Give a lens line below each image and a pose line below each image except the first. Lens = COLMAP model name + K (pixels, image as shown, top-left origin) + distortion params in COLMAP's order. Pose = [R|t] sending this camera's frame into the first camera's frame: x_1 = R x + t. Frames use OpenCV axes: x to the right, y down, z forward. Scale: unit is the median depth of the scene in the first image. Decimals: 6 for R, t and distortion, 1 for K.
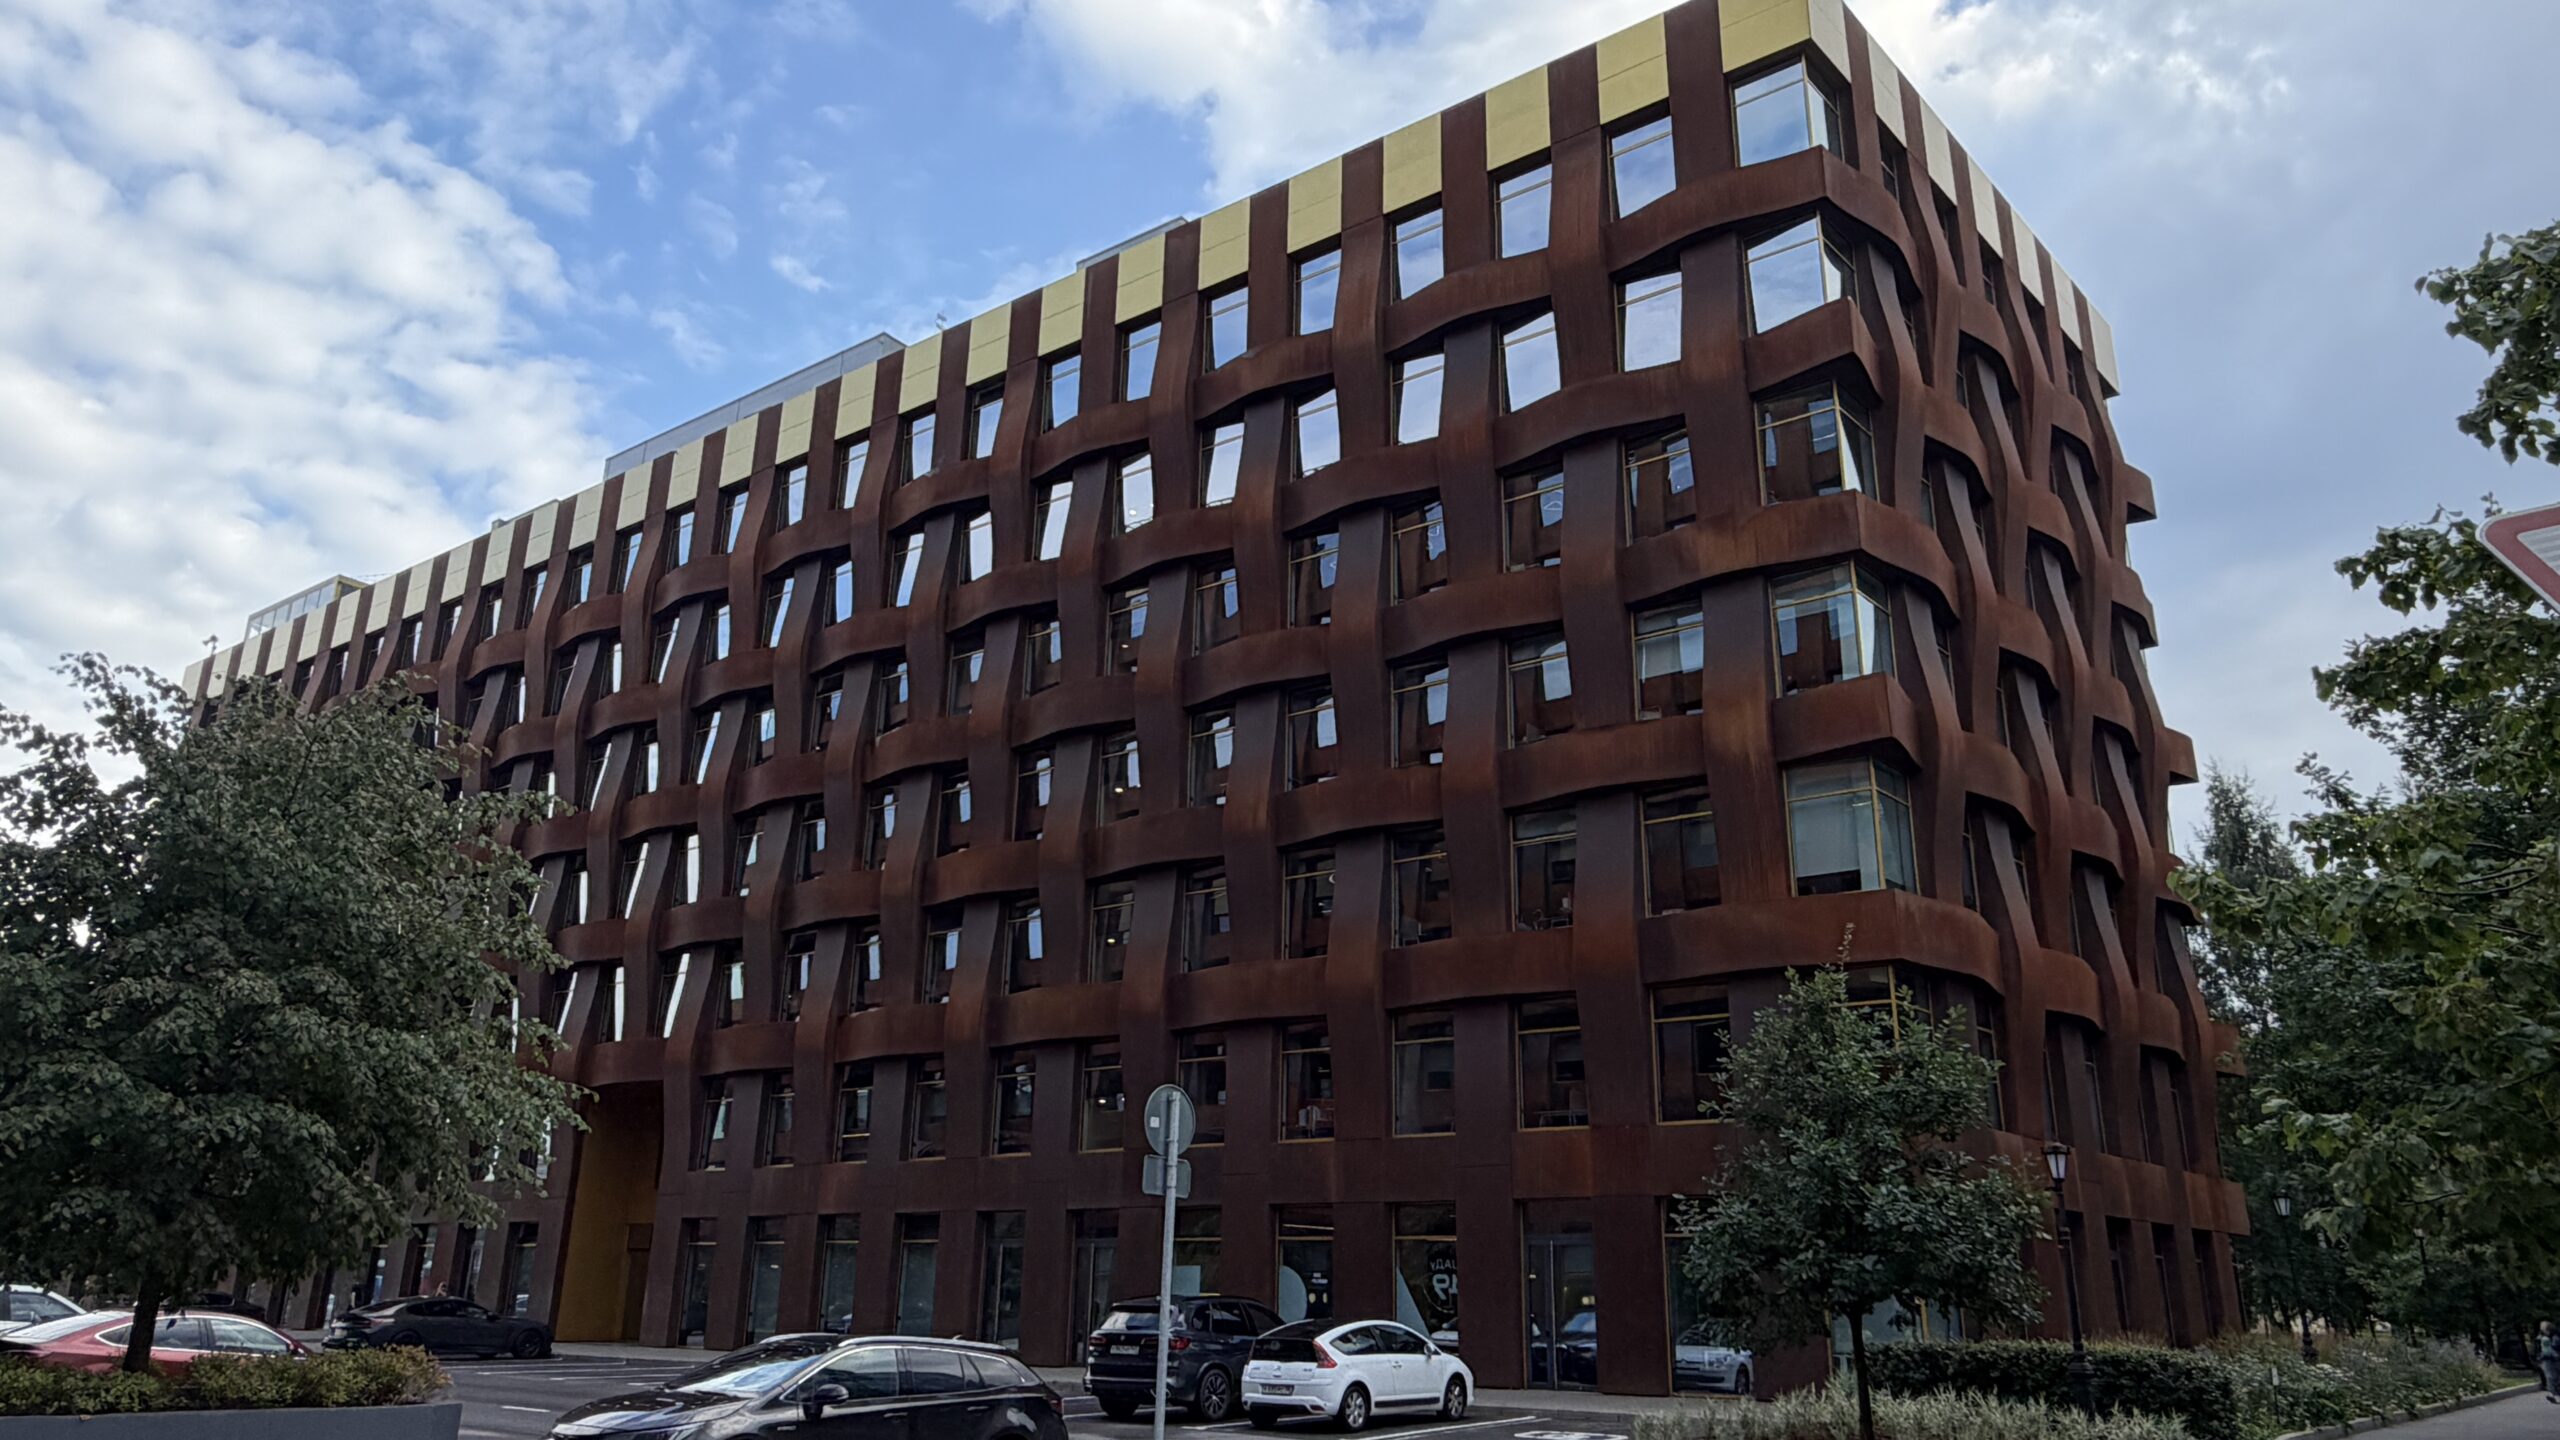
lens RADIAL K [[1693.9, 0, 1305.6], [0, 1693.9, 734.9], [0, 0, 1]] dist [-0.007007, 0.001579]
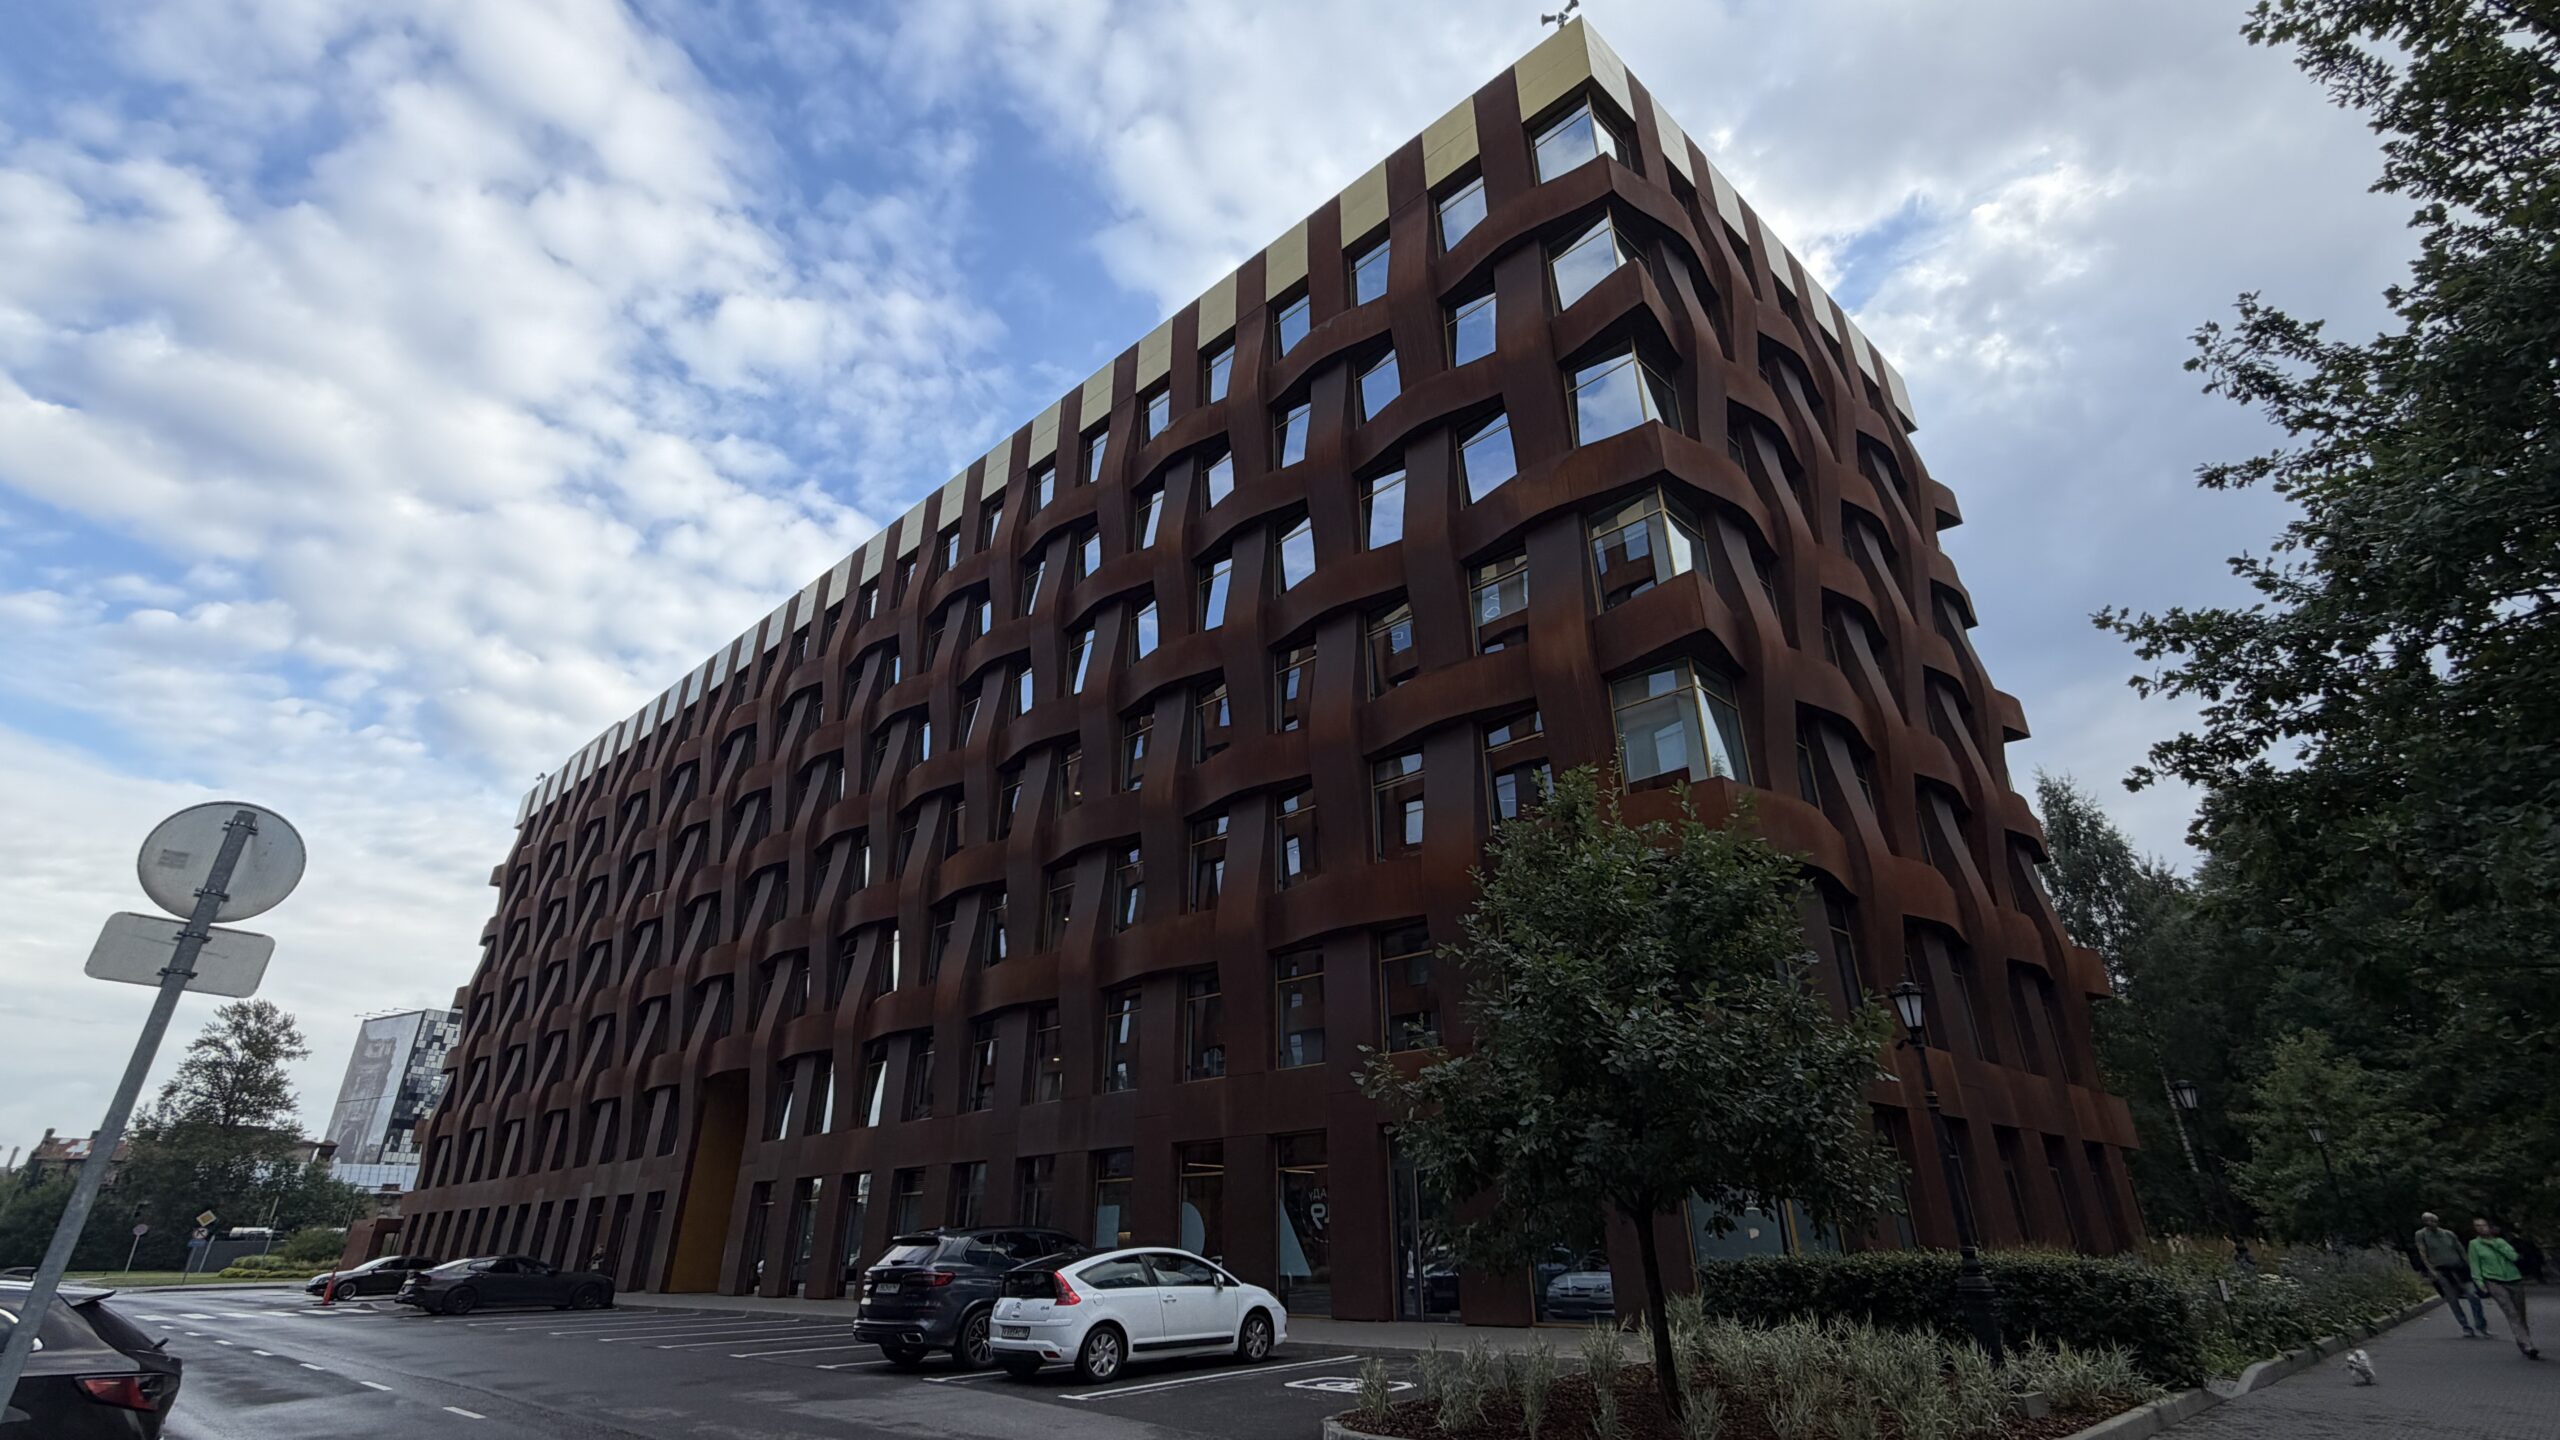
lens RADIAL K [[1122.5, 0, 1298.0], [0, 1122.5, 720.9], [0, 0, 1]] dist [0.000889, -0.003234]
pose [[0.994734, -0.064148, -0.079937, 0.134421], [0.054154, 0.991117, -0.121468, 0.106798], [0.087019, 0.116499, 0.989371, 0.282426]]
